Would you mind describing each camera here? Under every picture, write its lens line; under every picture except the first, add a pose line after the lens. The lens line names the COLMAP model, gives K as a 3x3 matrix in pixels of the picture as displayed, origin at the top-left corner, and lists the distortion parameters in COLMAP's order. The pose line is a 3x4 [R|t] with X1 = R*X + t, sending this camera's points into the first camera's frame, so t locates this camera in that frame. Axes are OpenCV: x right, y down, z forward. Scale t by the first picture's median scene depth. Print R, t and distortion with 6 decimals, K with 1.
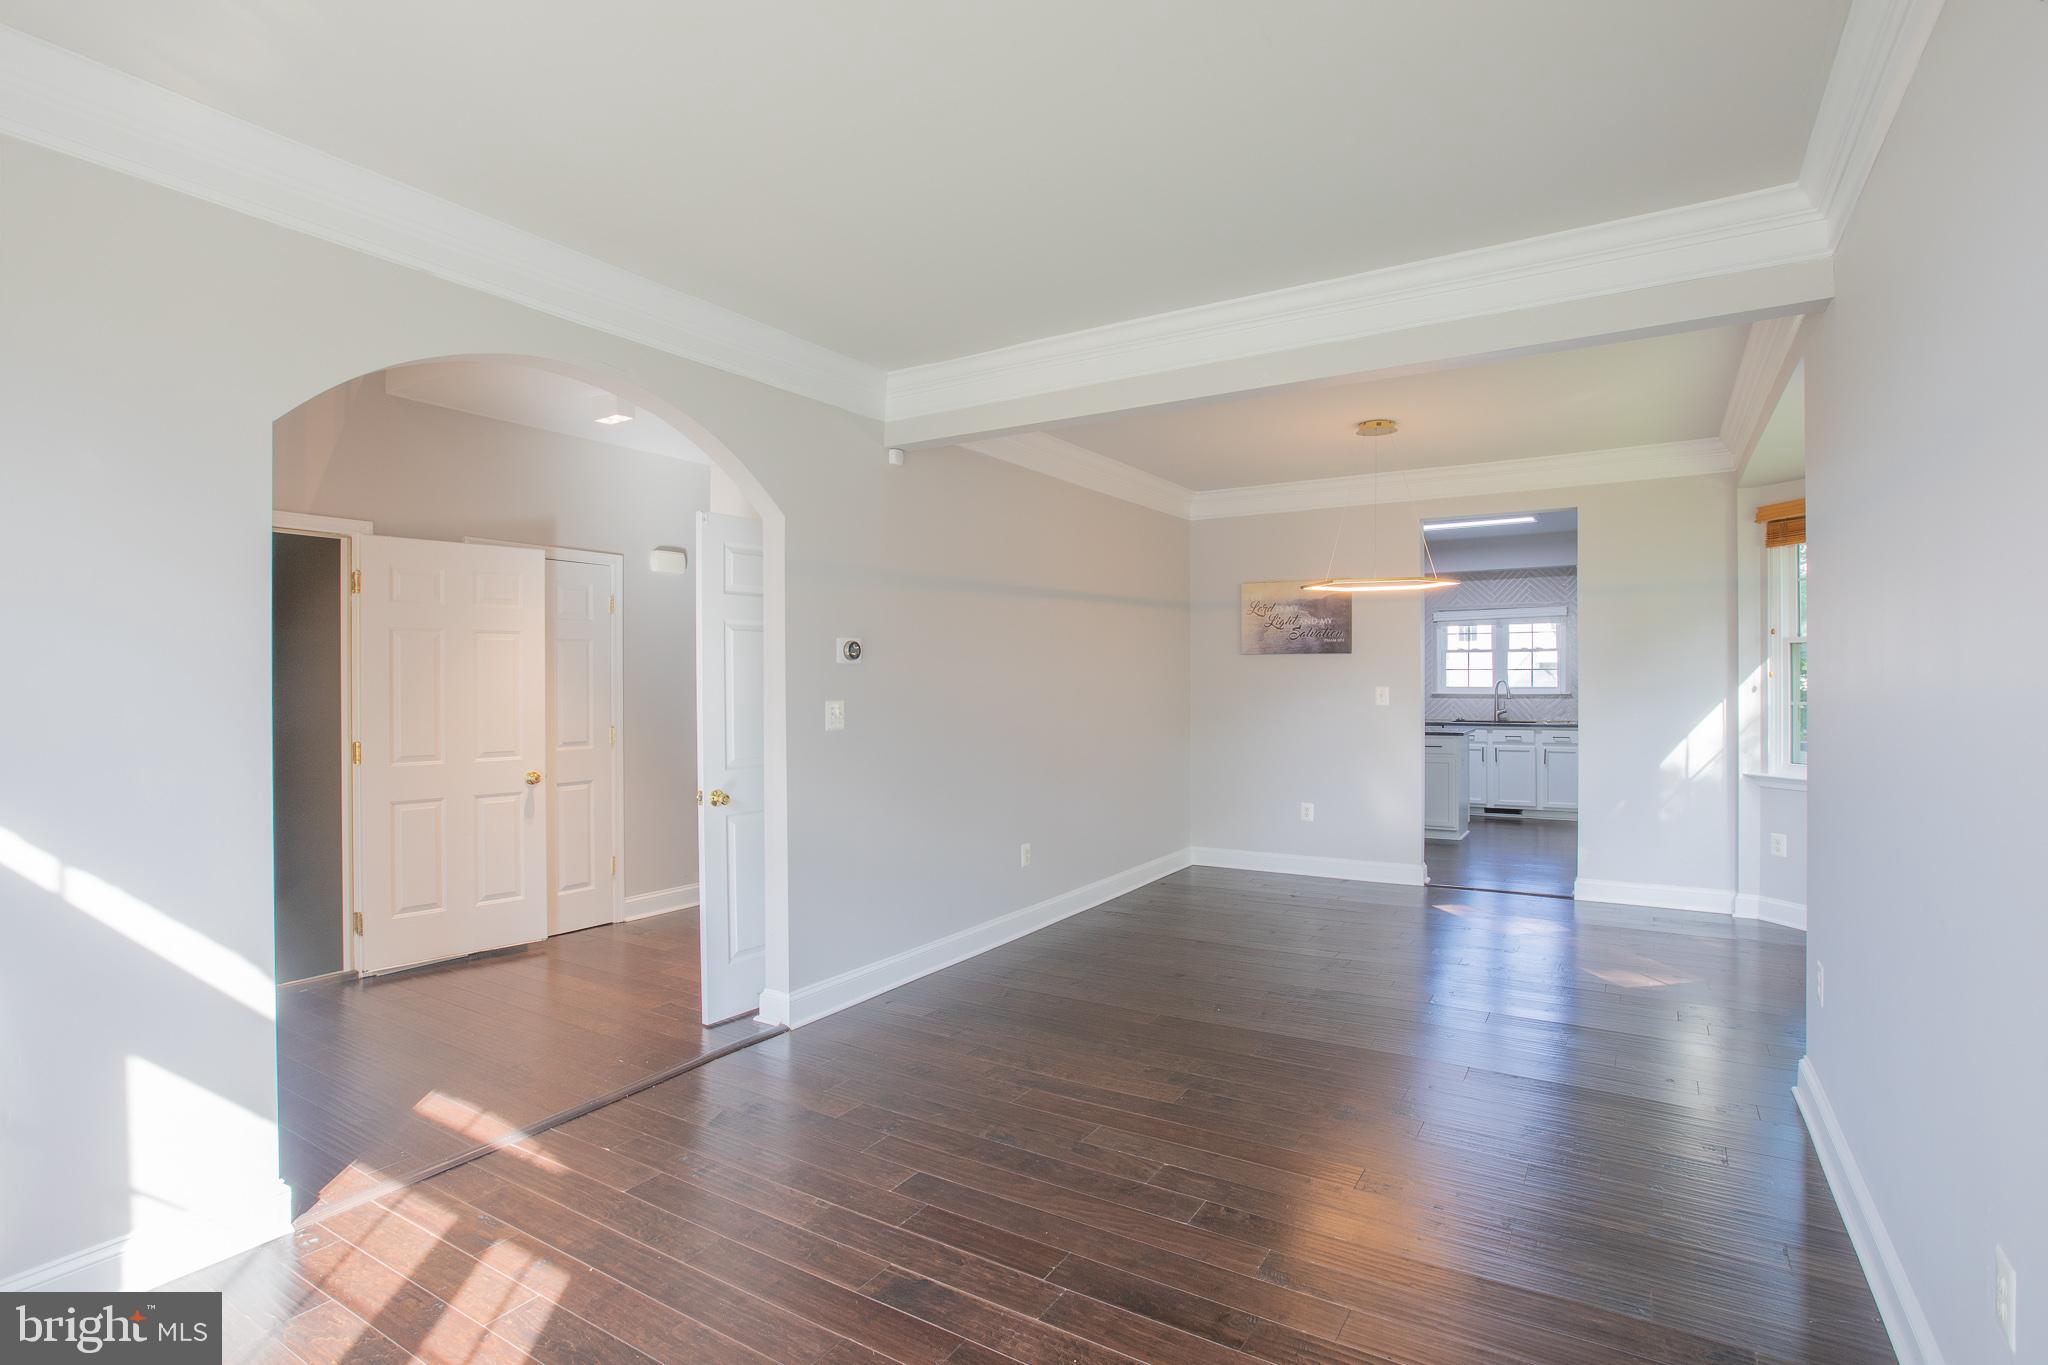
lens RADIAL K [[962.5, 0, 1009.0], [0, 962.5, 676.2], [0, 0, 1]] dist [-0.004587, -0.000634]
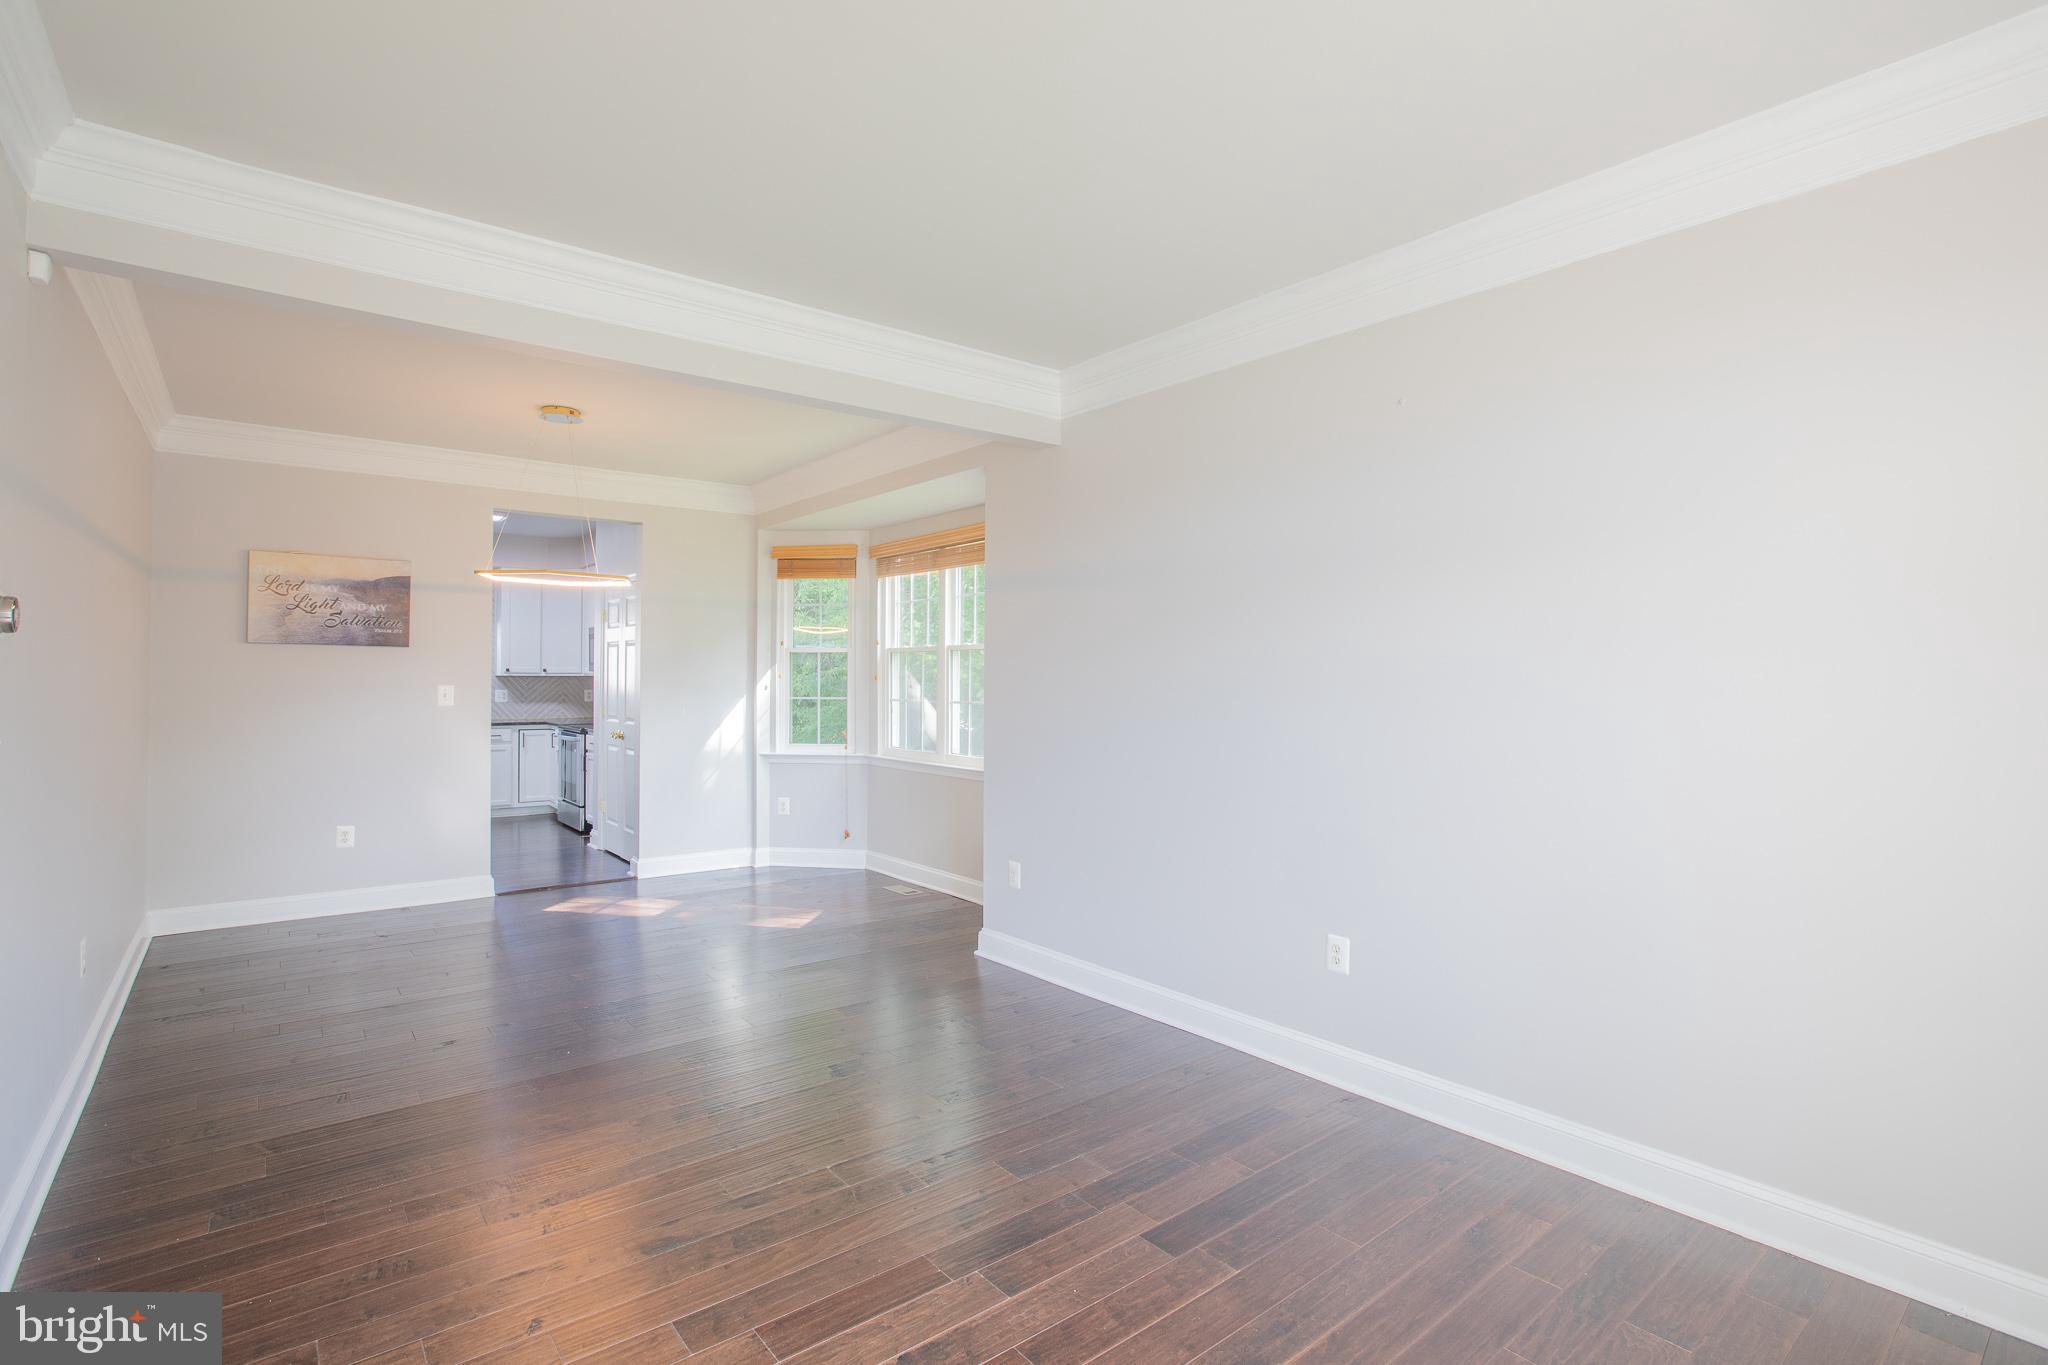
lens RADIAL K [[1011.8, 0, 971.0], [0, 1011.8, 673.8], [0, 0, 1]] dist [-0.073253, 0.057411]
pose [[0.366505, 0.011353, 0.930347, -0.357637], [-0.010199, 0.999914, -0.008184, 0.003082], [-0.930360, -0.006489, 0.366589, 0.235168]]
